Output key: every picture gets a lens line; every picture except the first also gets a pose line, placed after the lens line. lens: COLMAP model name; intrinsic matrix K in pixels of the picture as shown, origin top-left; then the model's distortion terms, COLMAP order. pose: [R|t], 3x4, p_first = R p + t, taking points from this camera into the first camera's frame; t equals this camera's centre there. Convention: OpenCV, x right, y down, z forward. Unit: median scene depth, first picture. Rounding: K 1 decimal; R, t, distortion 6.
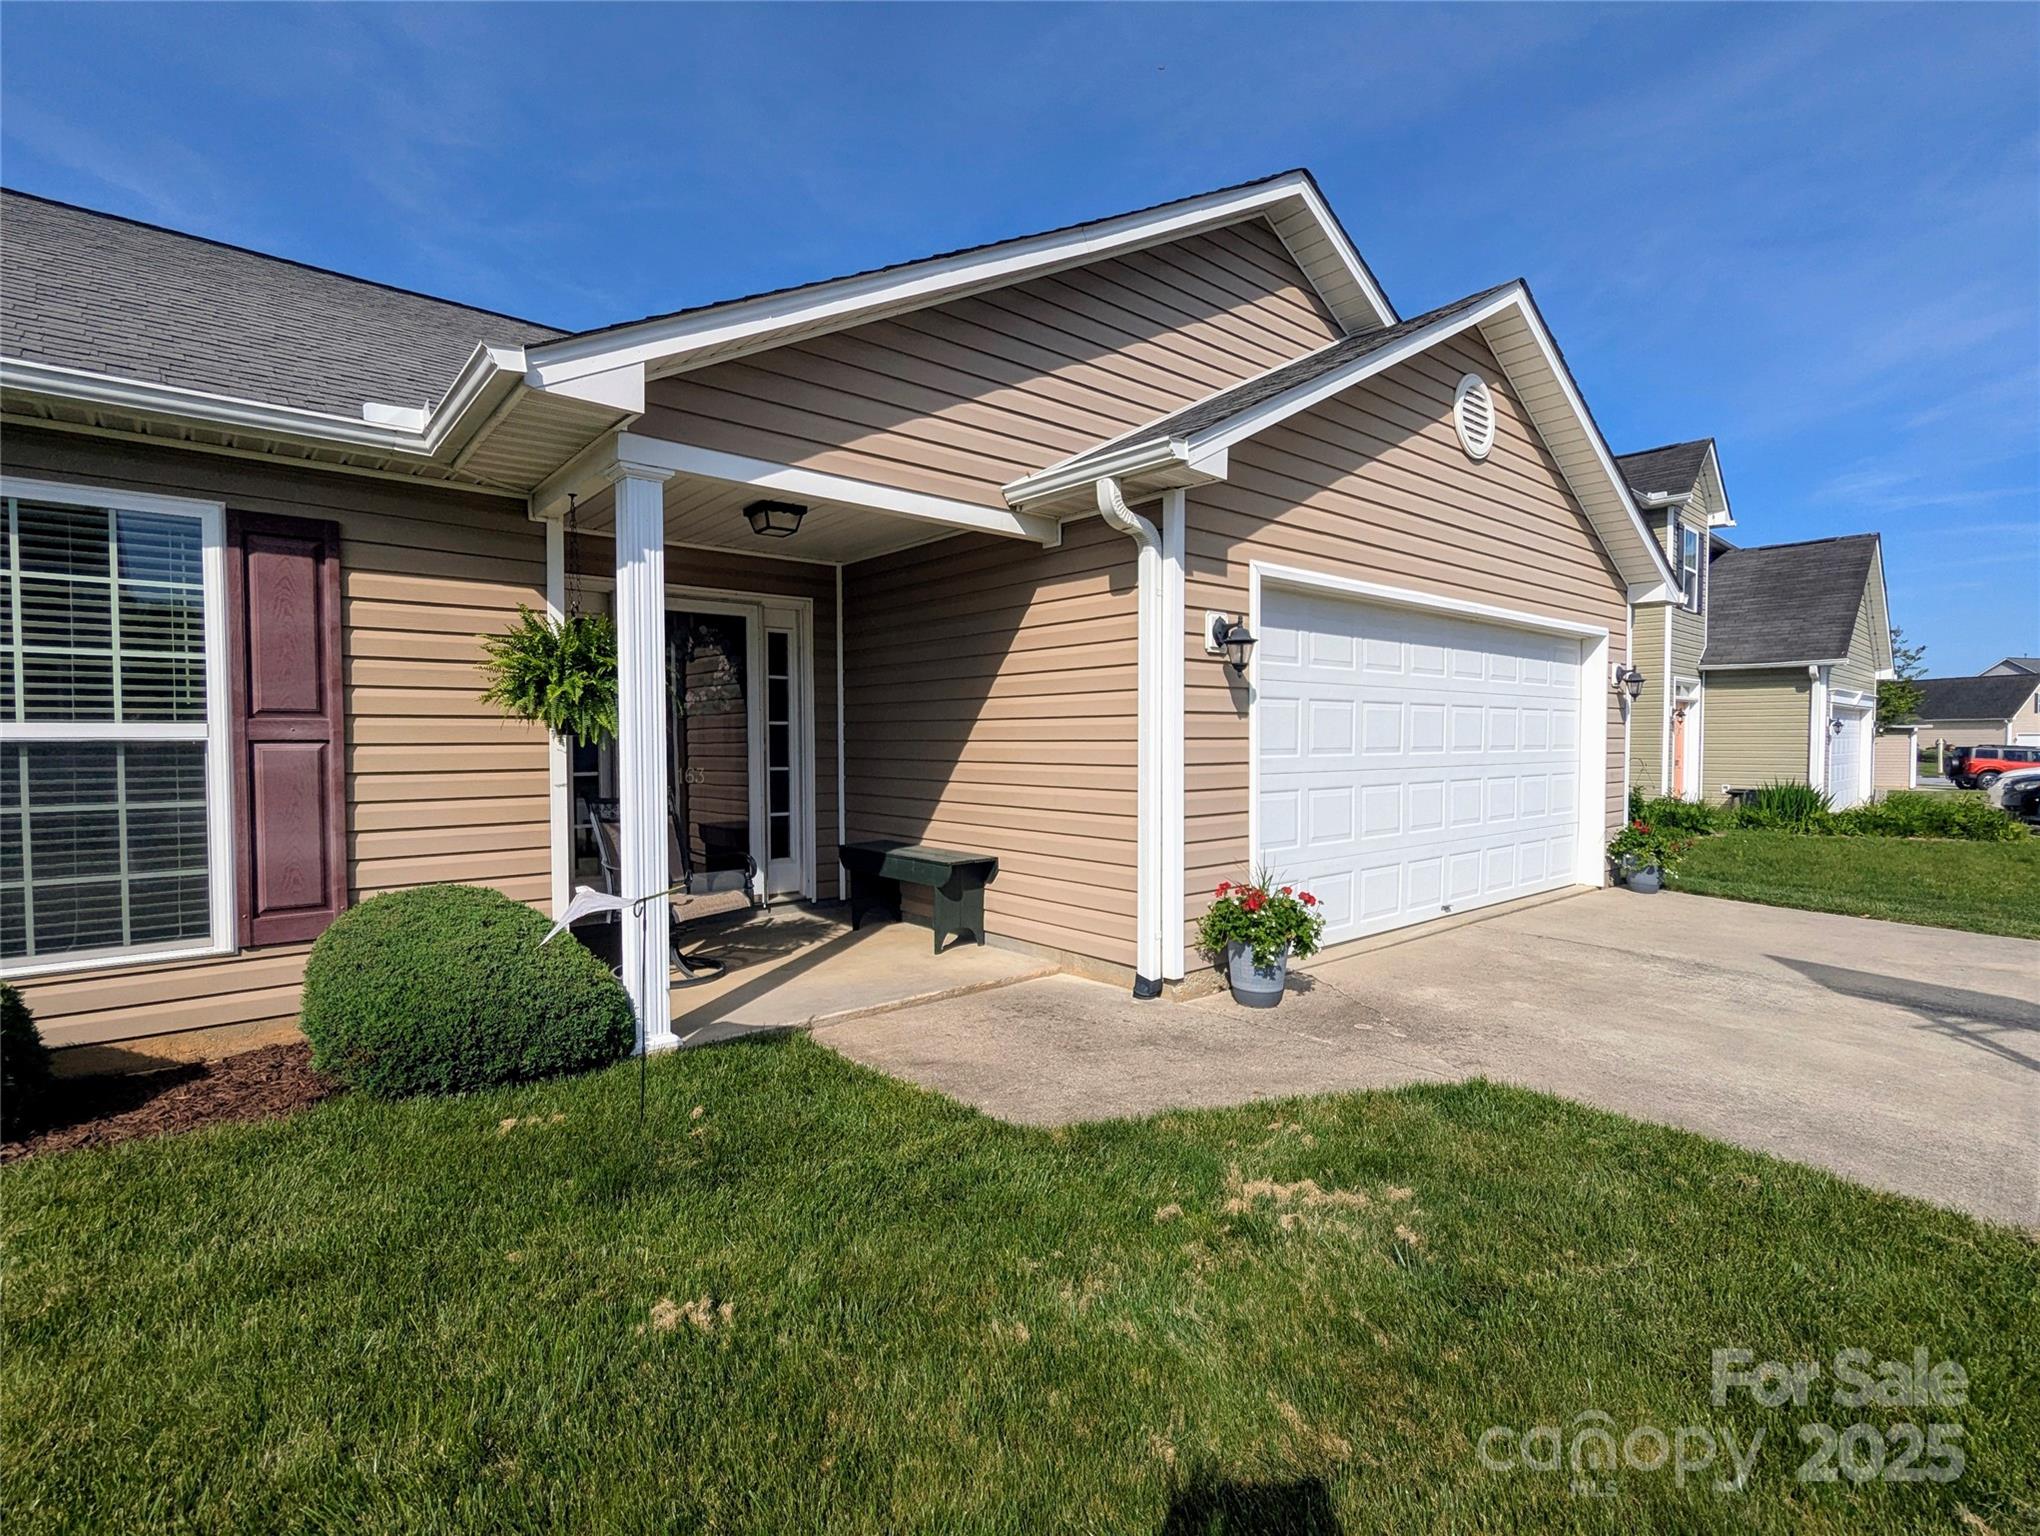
lens RADIAL K [[948.1, 0, 978.2], [0, 948.1, 768.4], [0, 0, 1]] dist [0.001128, -0.001128]
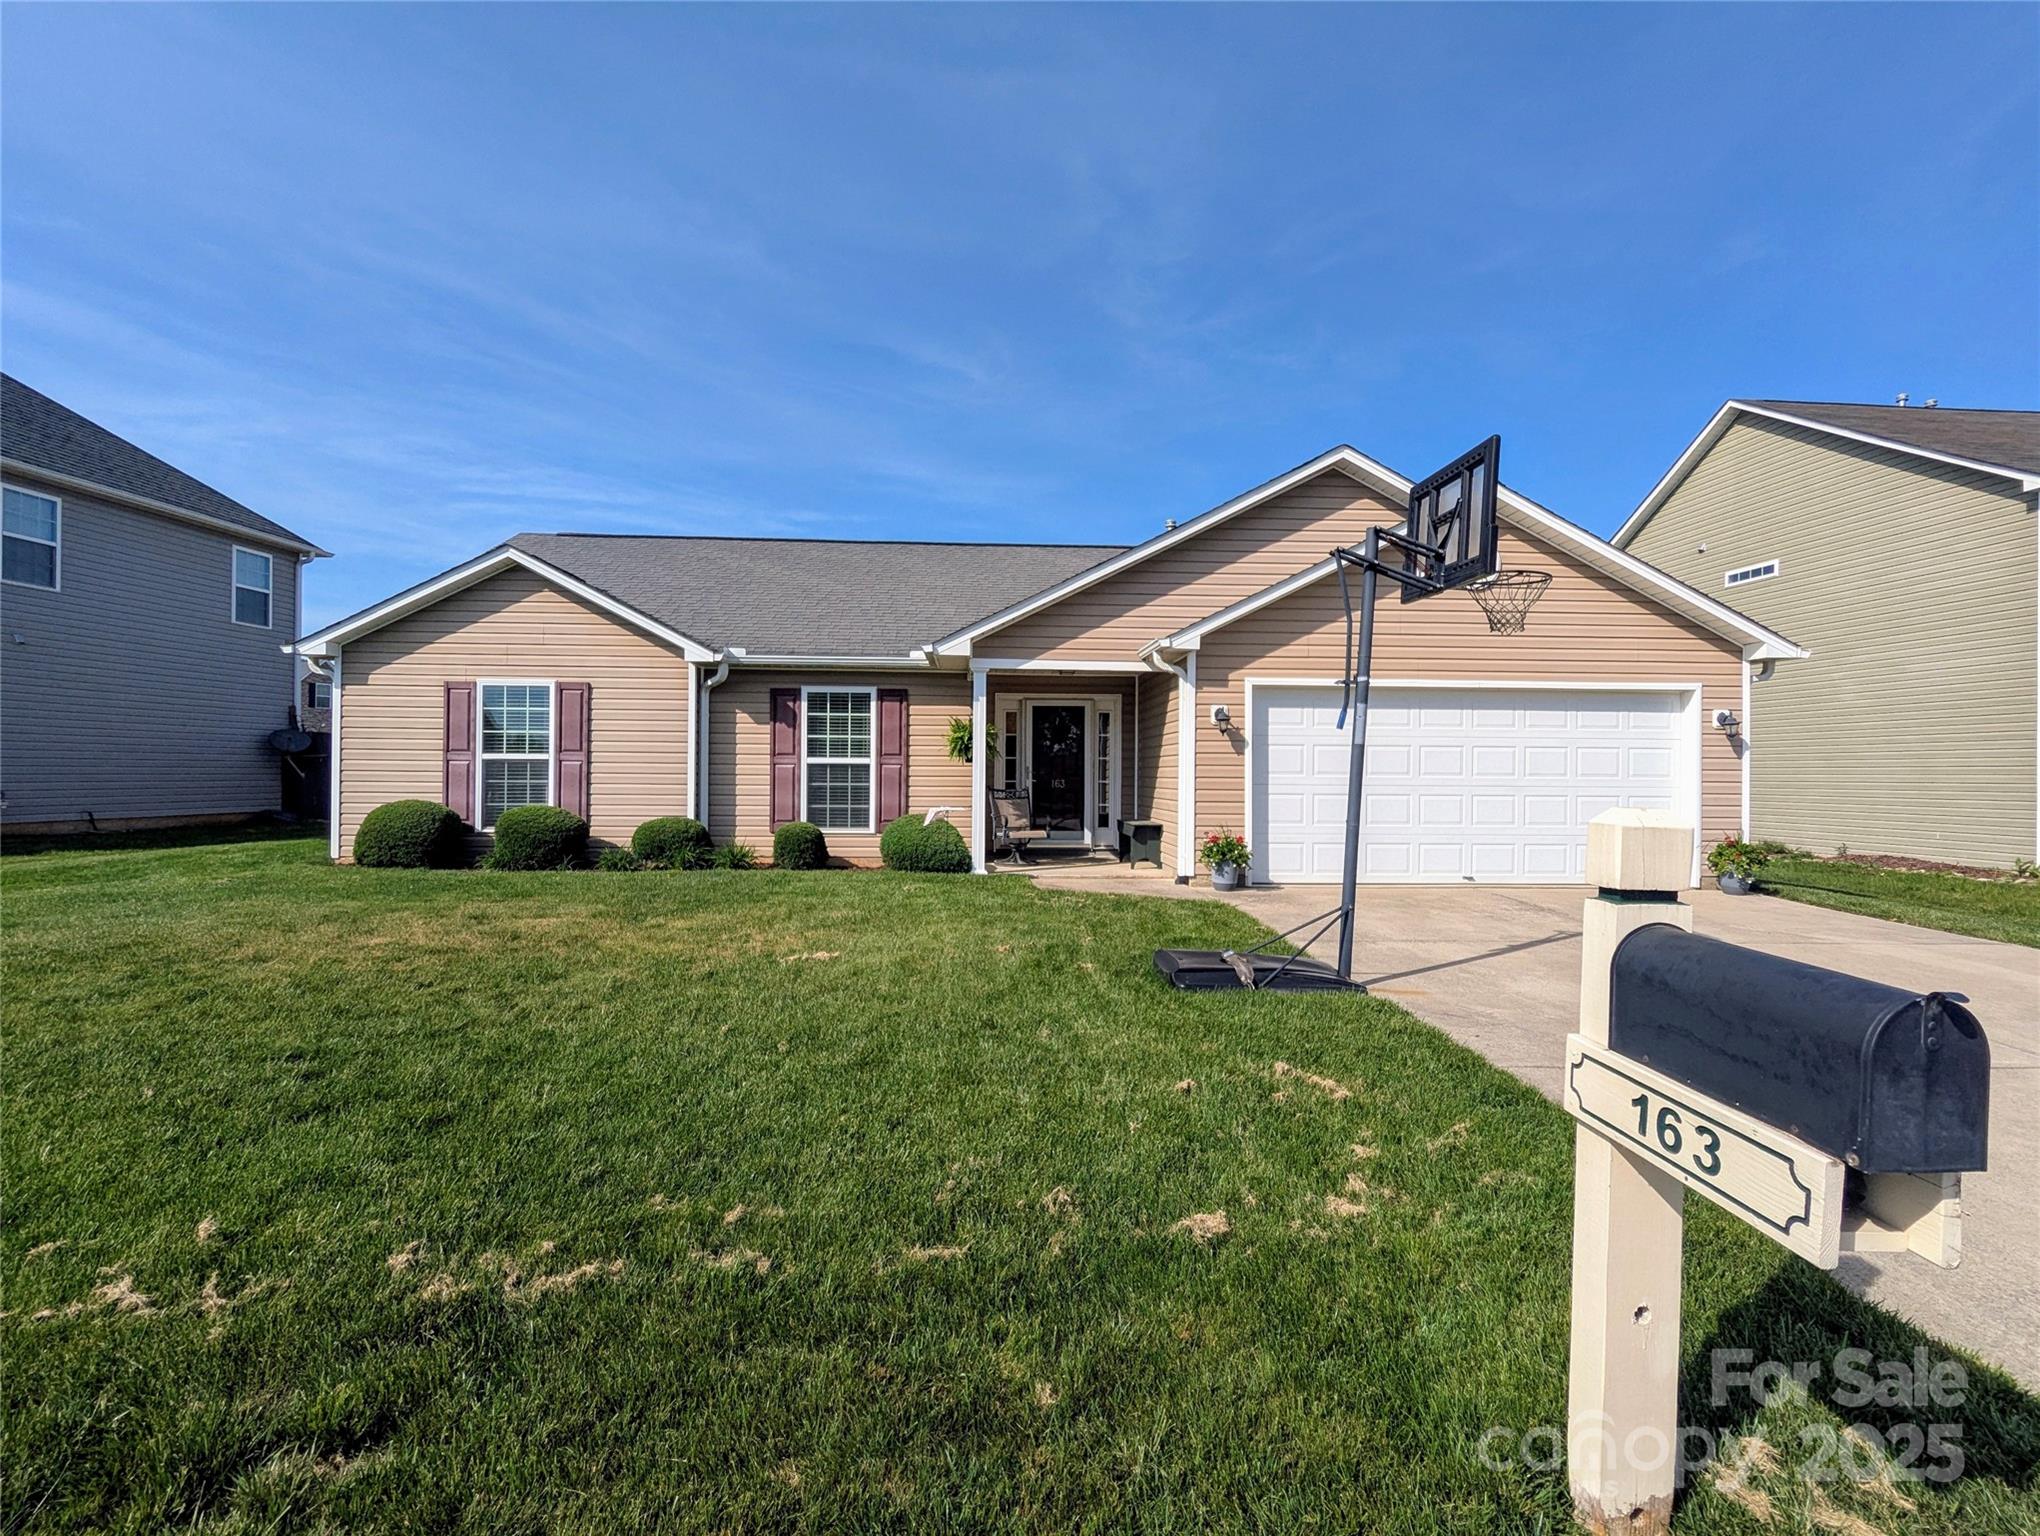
lens RADIAL K [[948.1, 0, 1011.2], [0, 948.1, 769.1], [0, 0, 1]] dist [0.001128, -0.001128]
pose [[0.789485, 0.006868, -0.613731, 1.194306], [-0.030182, 0.999162, -0.027644, 0.049741], [0.613027, 0.040348, 0.789031, -0.954832]]
